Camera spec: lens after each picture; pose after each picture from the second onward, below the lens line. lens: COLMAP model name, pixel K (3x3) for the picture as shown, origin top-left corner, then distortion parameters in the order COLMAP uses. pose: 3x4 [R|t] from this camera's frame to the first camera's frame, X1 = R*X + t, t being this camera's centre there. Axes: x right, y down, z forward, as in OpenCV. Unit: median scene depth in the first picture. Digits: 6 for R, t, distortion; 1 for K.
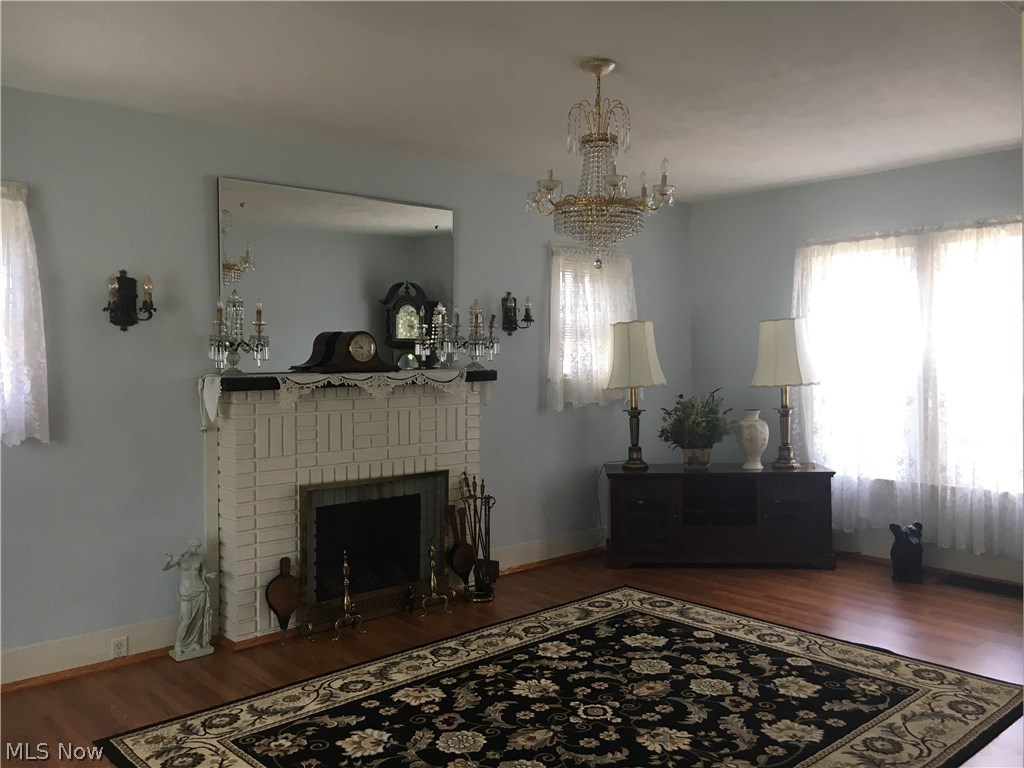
lens RADIAL K [[841.2, 0, 512.0], [0, 841.2, 384.0], [0, 0, 1]] dist [0.059418, -0.081021]
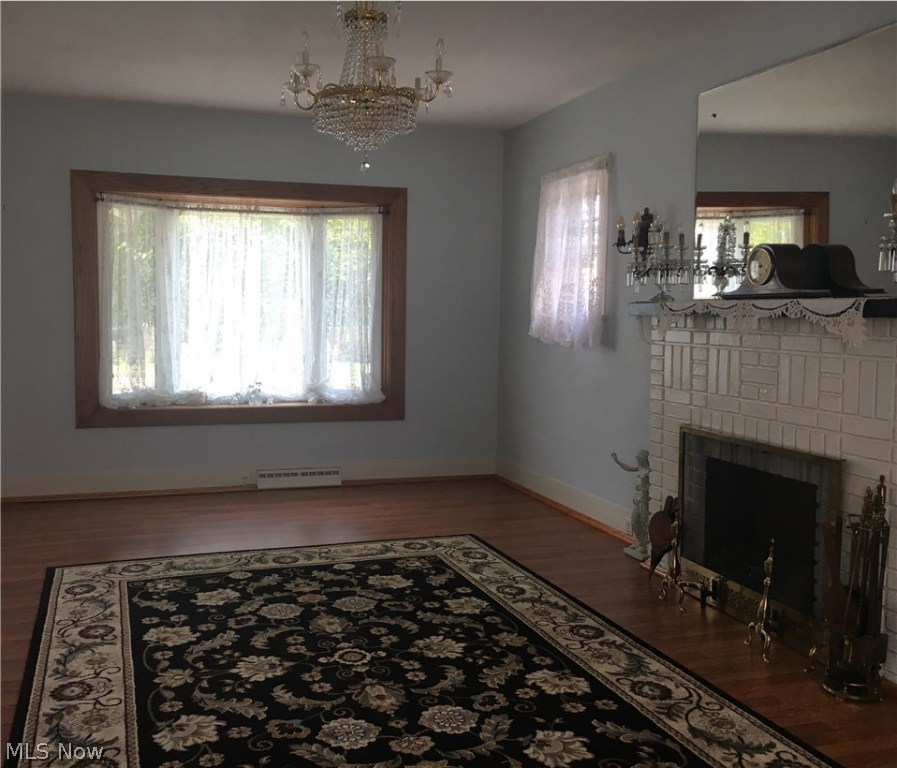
lens RADIAL K [[960.5, 0, 448.5], [0, 960.5, 384.0], [0, 0, 1]] dist [0.105157, -0.203171]
pose [[-0.408653, 0.079283, -0.909240, 0.921555], [-0.030601, 0.994470, 0.100469, -0.021146], [0.912176, 0.068880, -0.403967, 1.386368]]
